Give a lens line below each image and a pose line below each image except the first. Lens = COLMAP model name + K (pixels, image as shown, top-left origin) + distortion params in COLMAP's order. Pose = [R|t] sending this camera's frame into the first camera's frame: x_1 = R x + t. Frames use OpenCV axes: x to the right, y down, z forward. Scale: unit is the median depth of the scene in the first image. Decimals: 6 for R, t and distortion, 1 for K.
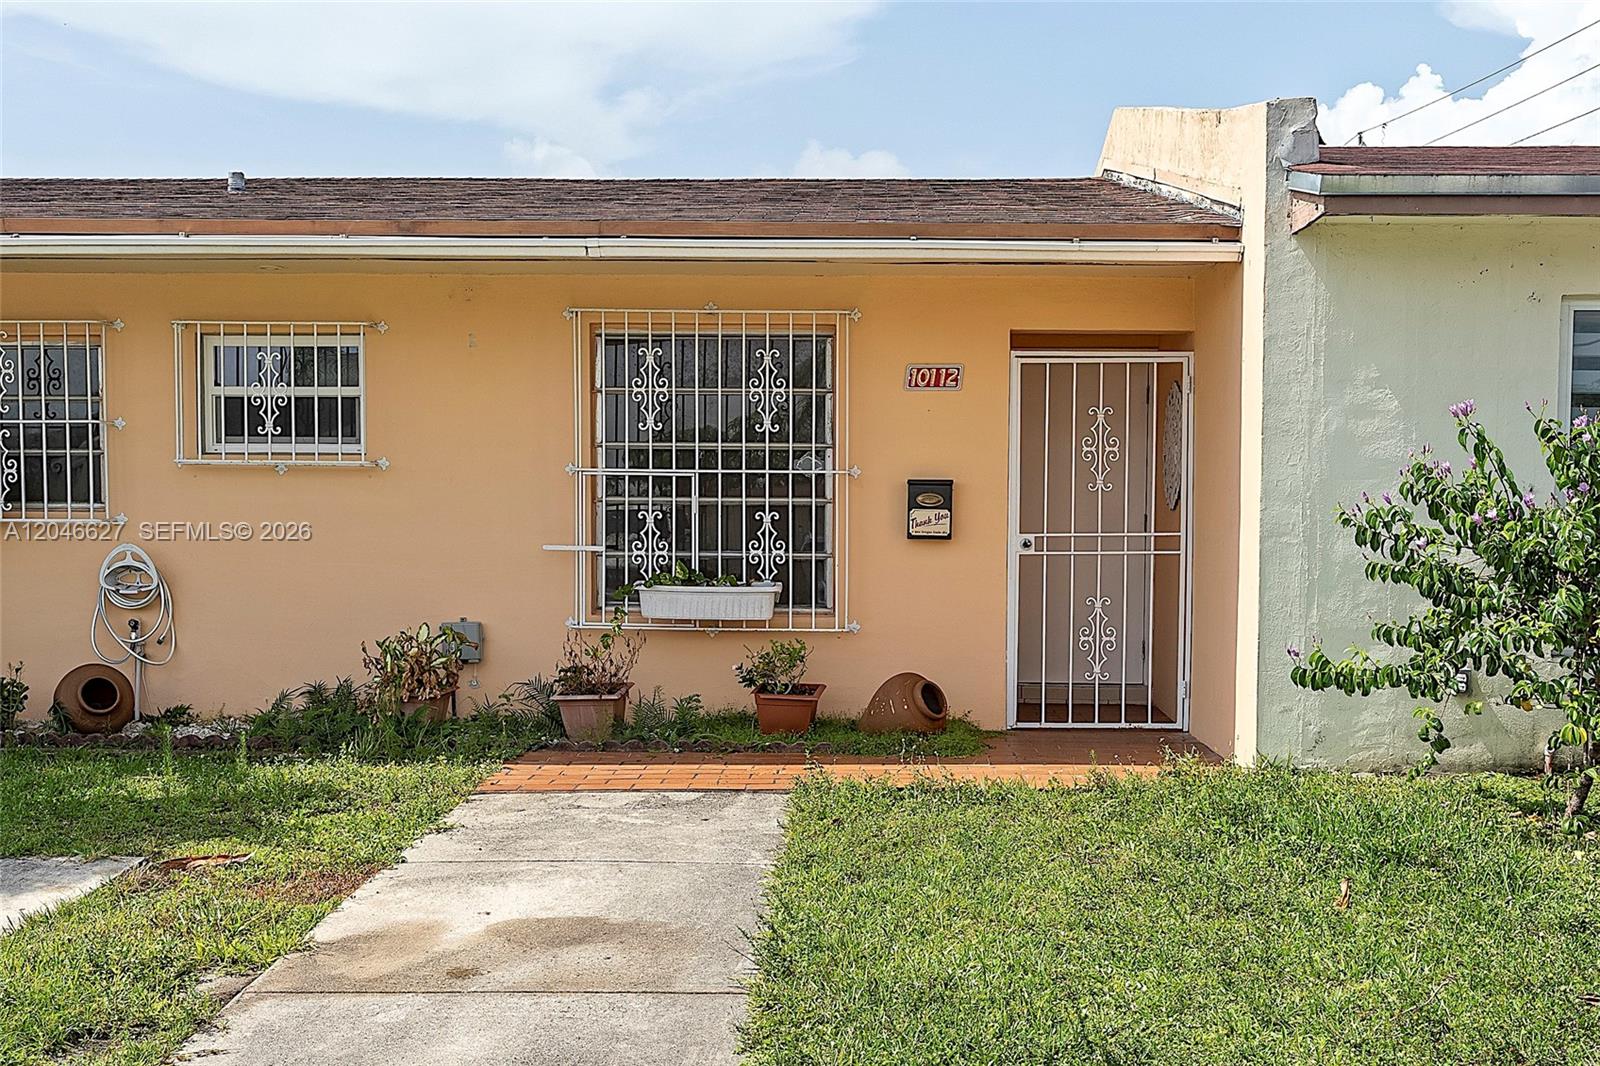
lens RADIAL K [[1836.1, 0, 807.9], [0, 1836.1, 612.6], [0, 0, 1]] dist [0.002966, -0.005411]
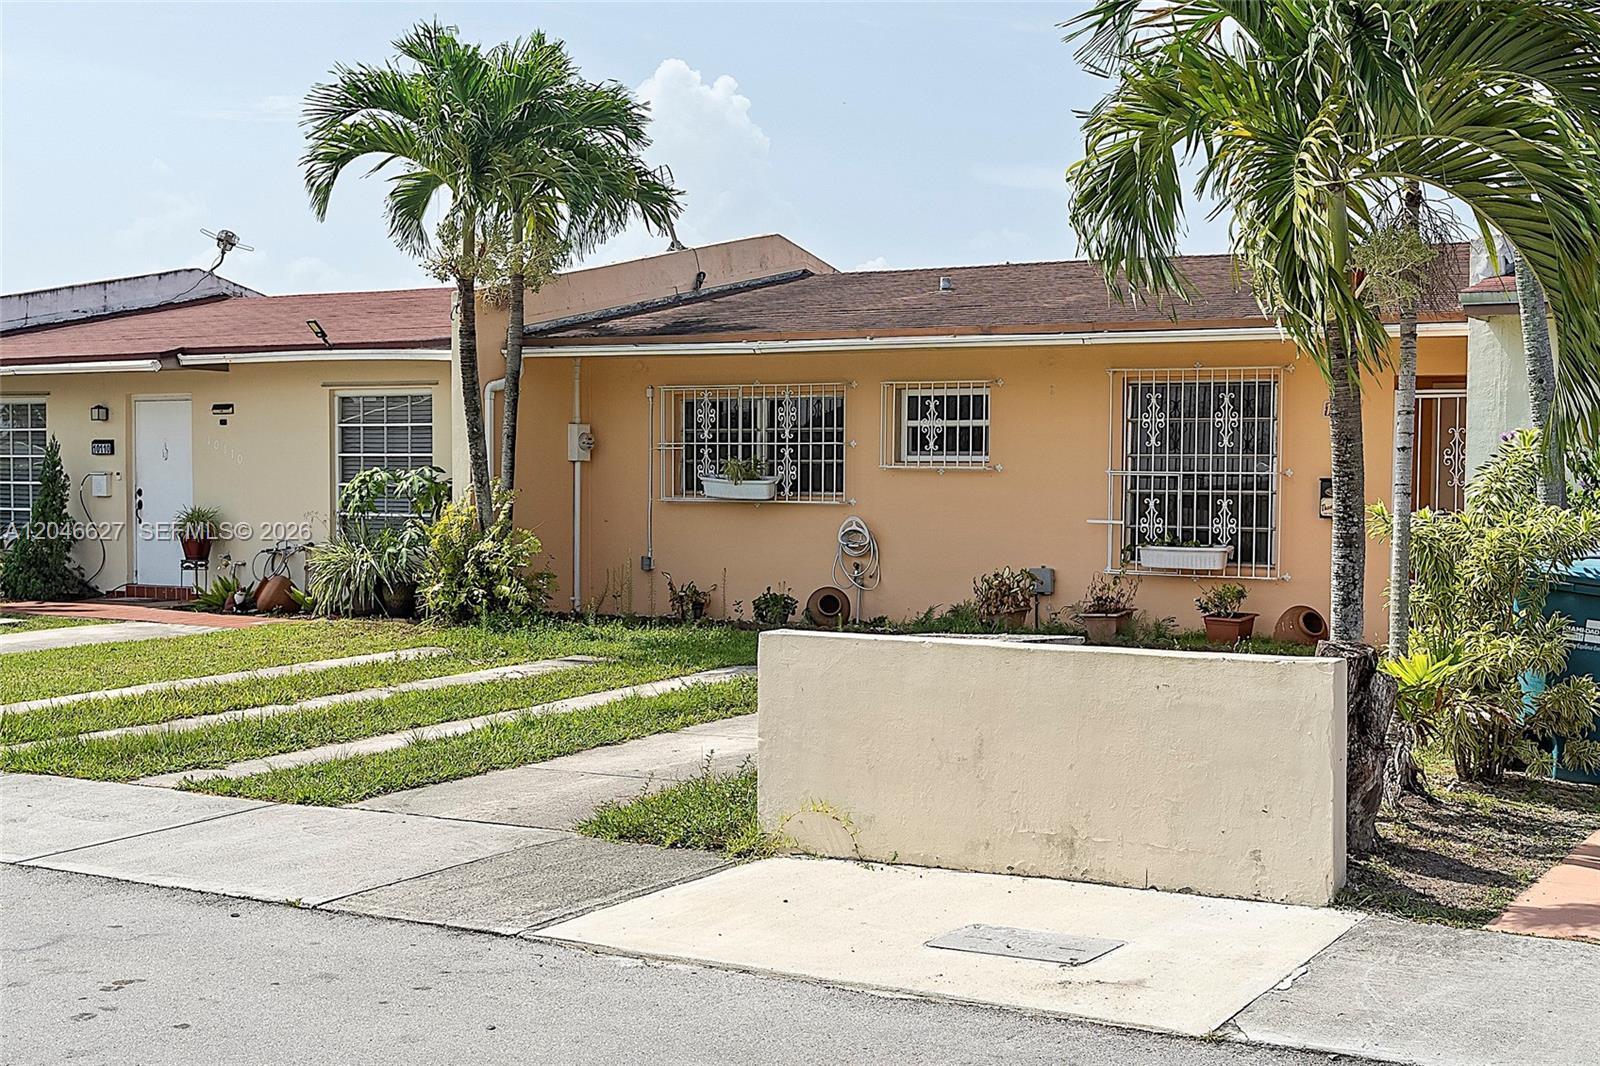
lens RADIAL K [[2086.4, 0, 804.7], [0, 2086.4, 591.3], [0, 0, 1]] dist [0.008261, 0.037553]
pose [[0.877943, 0.027026, -0.478002, 0.500201], [-0.036266, 0.999291, -0.010109, 0.051309], [0.477389, 0.026210, 0.878301, -0.682934]]
